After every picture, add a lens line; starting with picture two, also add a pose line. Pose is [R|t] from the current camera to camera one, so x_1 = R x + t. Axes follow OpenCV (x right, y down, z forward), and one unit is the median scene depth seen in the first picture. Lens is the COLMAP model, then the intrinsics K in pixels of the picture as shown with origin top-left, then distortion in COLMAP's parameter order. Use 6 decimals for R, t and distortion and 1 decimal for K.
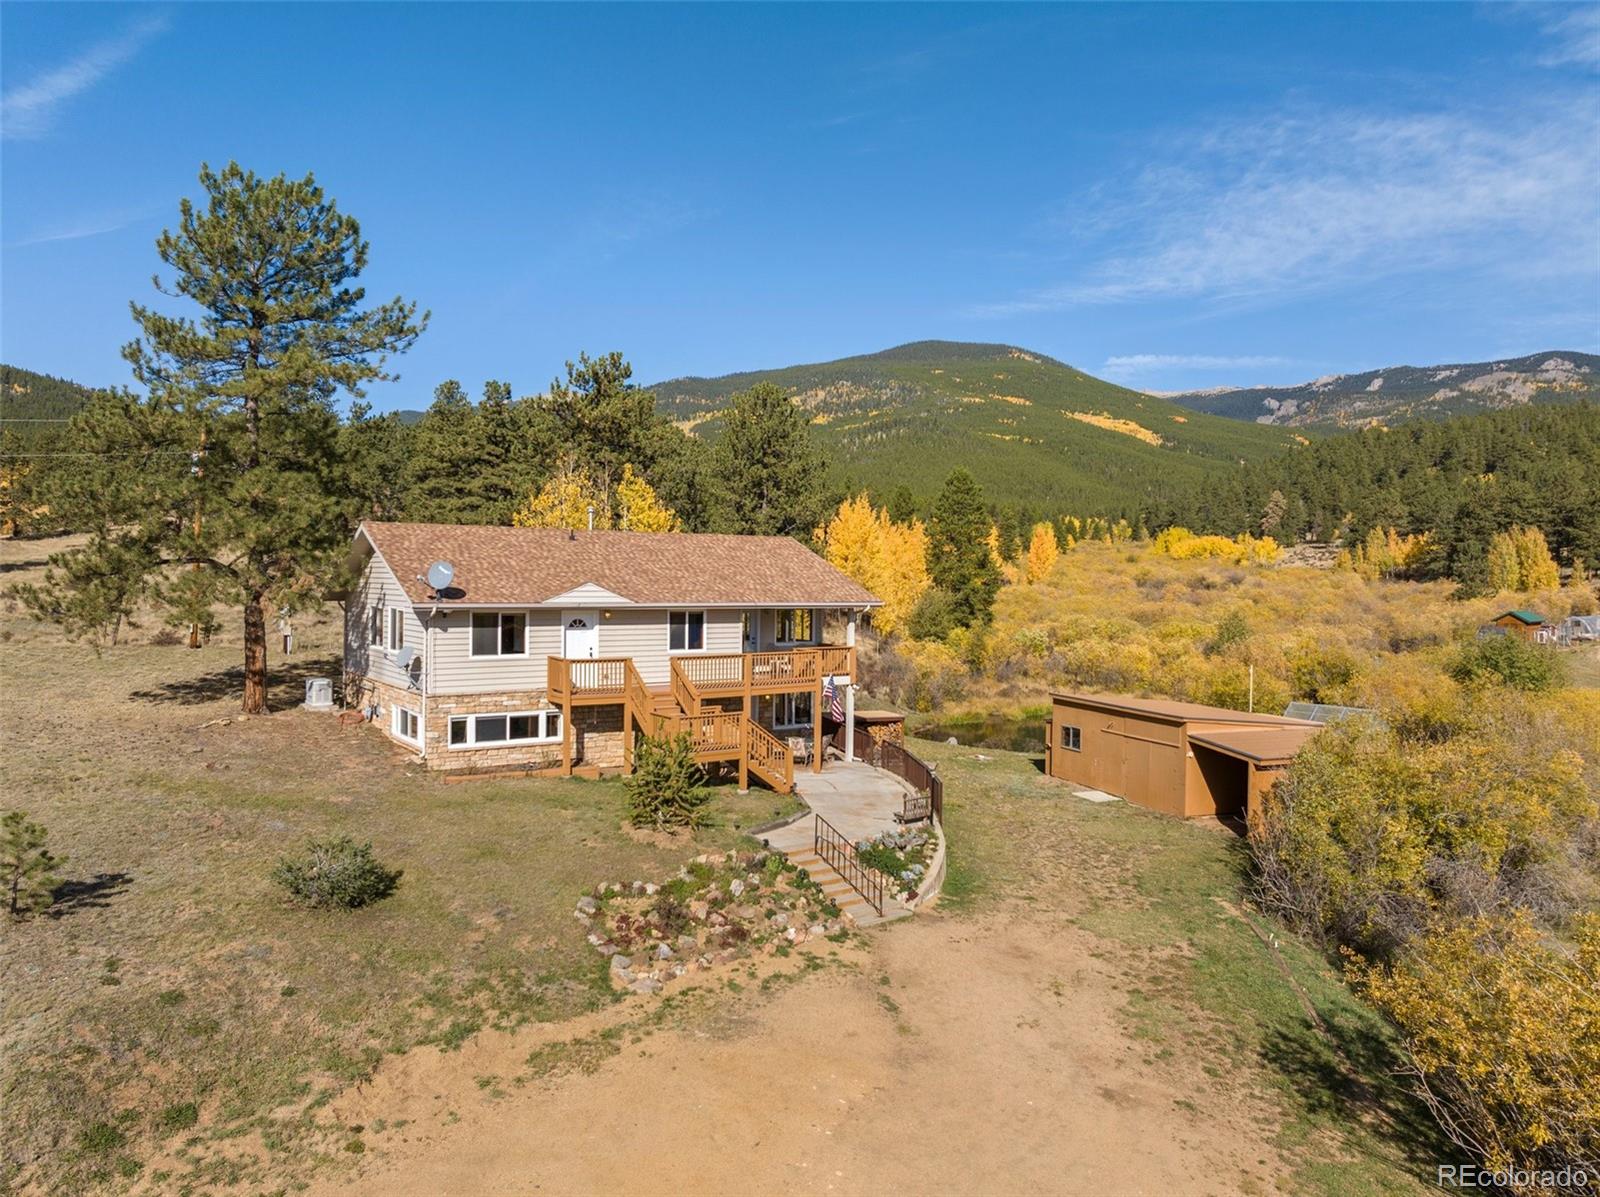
lens RADIAL K [[1130.9, 0, 805.1], [0, 1130.9, 601.1], [0, 0, 1]] dist [-0.027848, -0.016376]
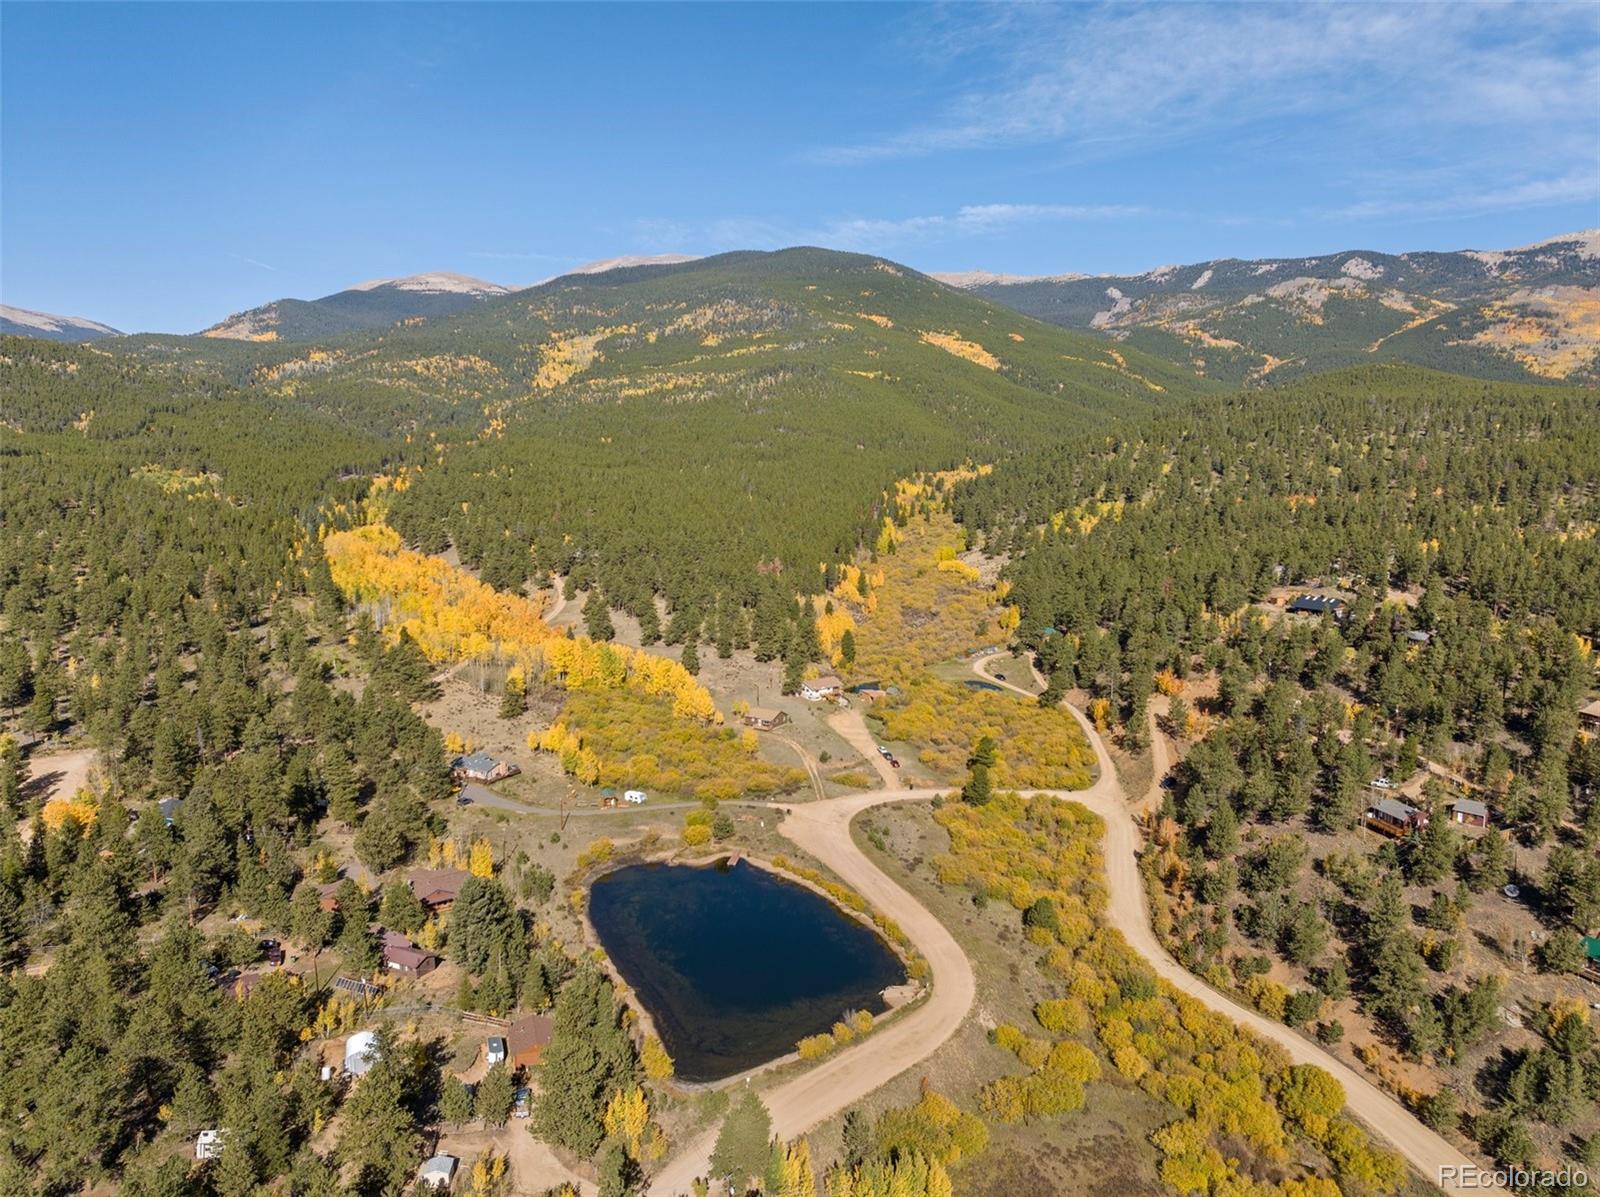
lens RADIAL K [[1130.9, 0, 805.1], [0, 1130.9, 601.1], [0, 0, 1]] dist [-0.027848, -0.016376]
pose [[0.993380, -0.027945, 0.111419, -0.067756], [0.014181, 0.992371, 0.122466, -0.096686], [-0.113992, -0.120075, 0.986199, -0.436694]]
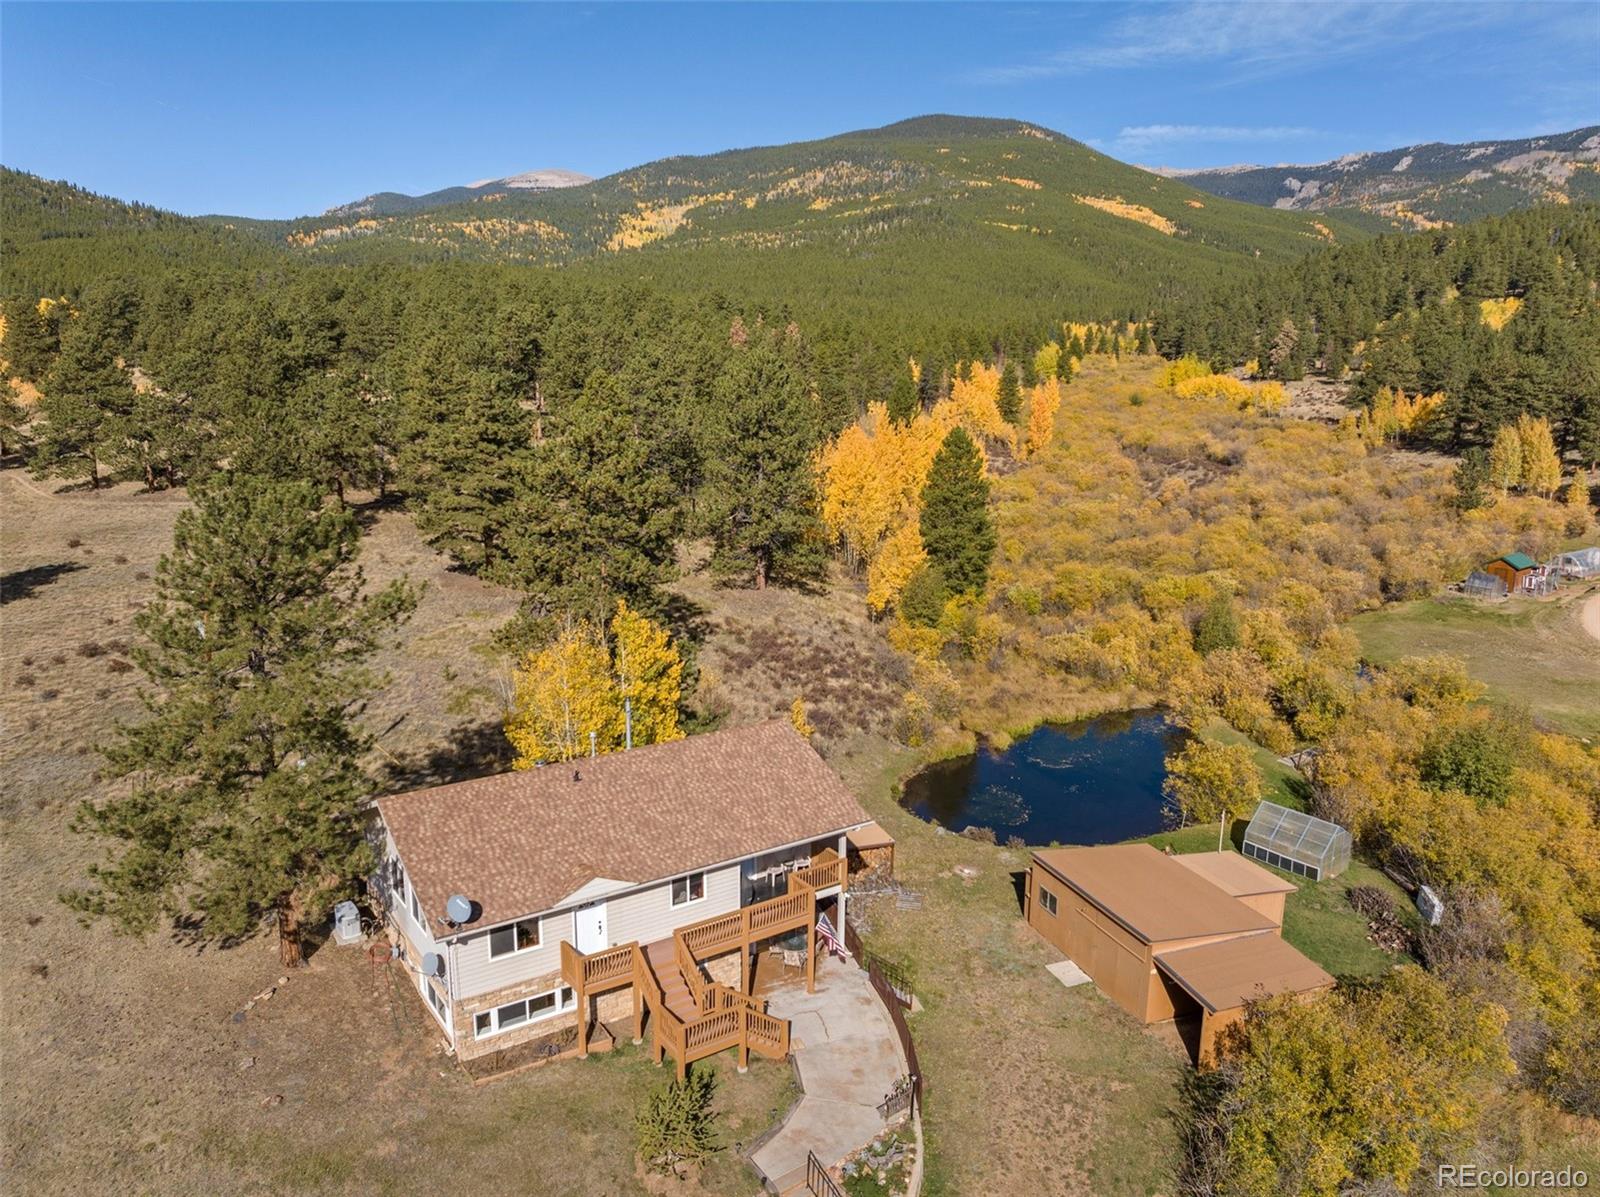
lens RADIAL K [[1139.2, 0, 804.2], [0, 1139.2, 601.7], [0, 0, 1]] dist [-0.054374, 0.030645]
pose [[0.999998, -0.001892, 0.000220, 0.000219], [0.001820, 0.982981, 0.183698, -0.017326], [-0.000564, -0.183697, 0.982983, -0.000178]]
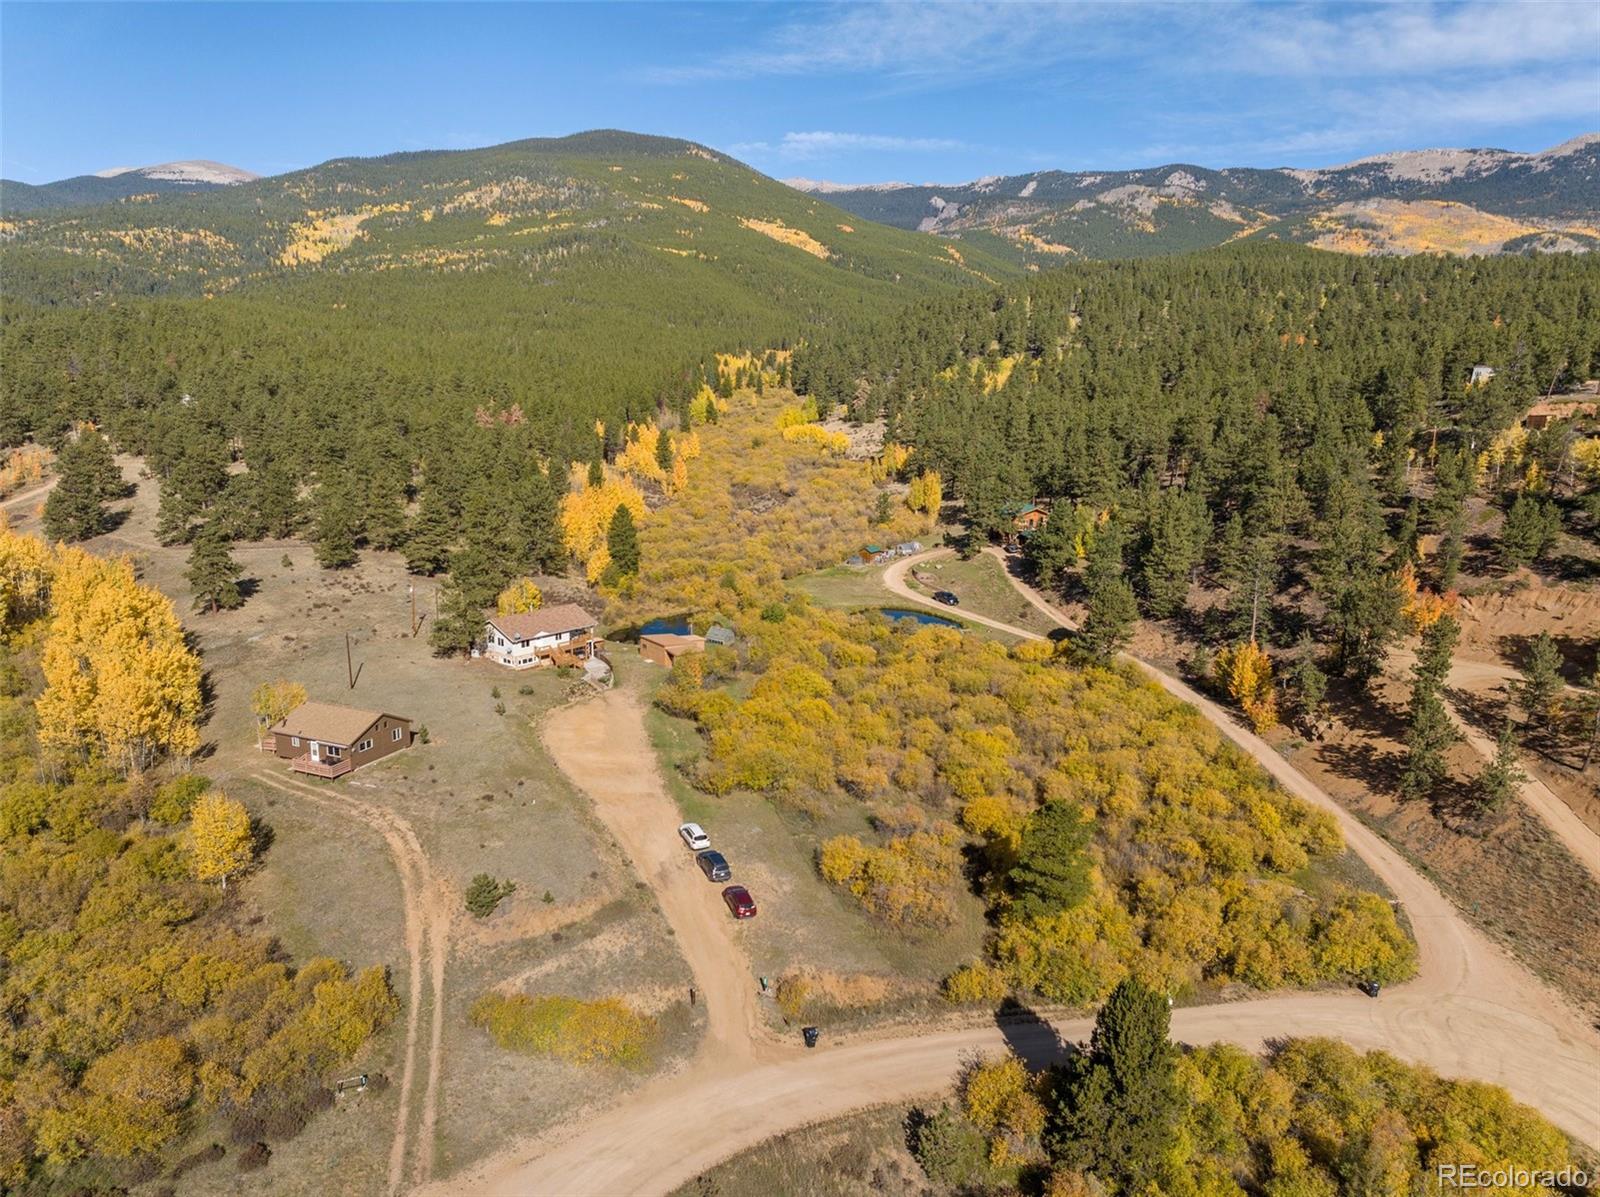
lens RADIAL K [[1130.9, 0, 805.1], [0, 1130.9, 601.1], [0, 0, 1]] dist [-0.027848, -0.016376]
pose [[0.962925, -0.056156, 0.263859, -0.014146], [0.006135, 0.982400, 0.186690, -0.040289], [-0.269699, -0.178150, 0.946322, -0.151514]]
